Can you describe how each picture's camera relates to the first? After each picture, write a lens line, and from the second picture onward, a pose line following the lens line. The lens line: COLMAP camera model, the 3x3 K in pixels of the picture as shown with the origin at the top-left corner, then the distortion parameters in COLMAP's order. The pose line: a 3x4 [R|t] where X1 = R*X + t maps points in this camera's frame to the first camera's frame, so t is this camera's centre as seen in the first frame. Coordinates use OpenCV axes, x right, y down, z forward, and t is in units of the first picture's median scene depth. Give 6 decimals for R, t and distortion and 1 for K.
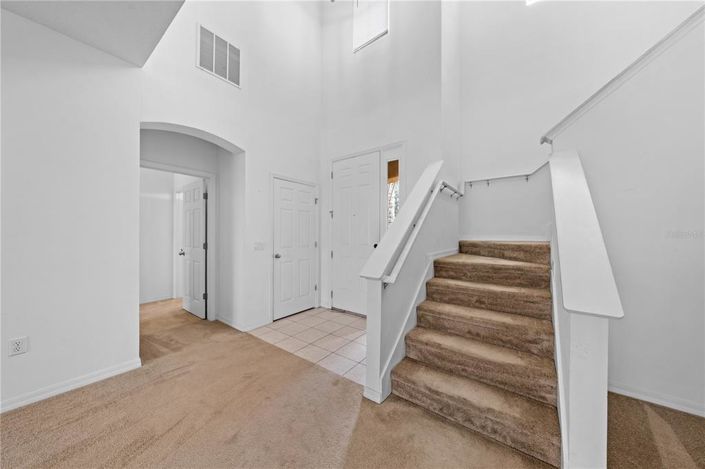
lens RADIAL K [[237.1, 0, 355.6], [0, 237.1, 234.7], [0, 0, 1]] dist [-0.001533, 0.000057]
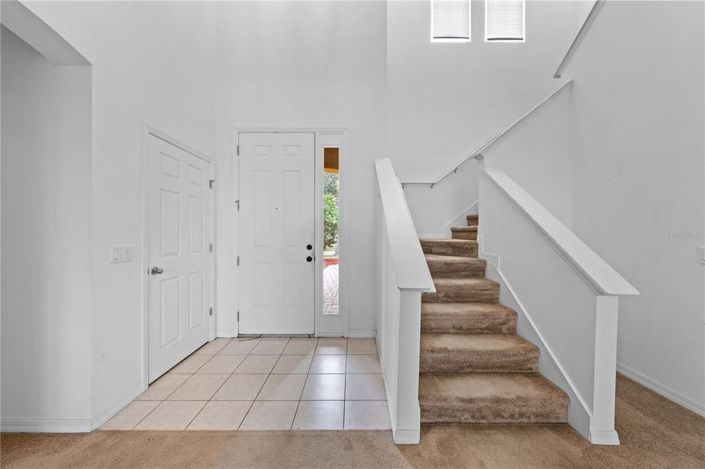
lens RADIAL K [[237.1, 0, 351.3], [0, 237.1, 233.7], [0, 0, 1]] dist [-0.001533, 0.000057]
pose [[0.804485, -0.002980, 0.593965, -0.409453], [0.000908, 0.999992, 0.003788, -0.002237], [-0.593972, -0.002508, 0.804482, 0.358733]]
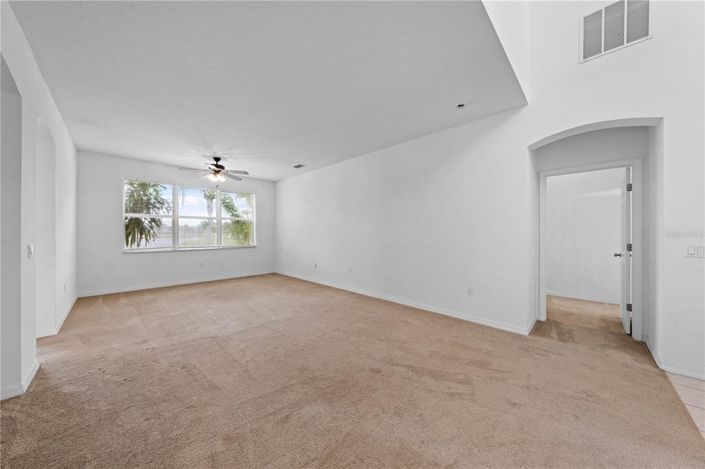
lens RADIAL K [[237.1, 0, 350.6], [0, 237.1, 233.4], [0, 0, 1]] dist [-0.001533, 0.000057]
pose [[-0.143246, 0.001489, -0.989686, 0.475652], [-0.001124, 0.999998, 0.001667, -0.002226], [0.989686, 0.001351, -0.143244, 0.212373]]
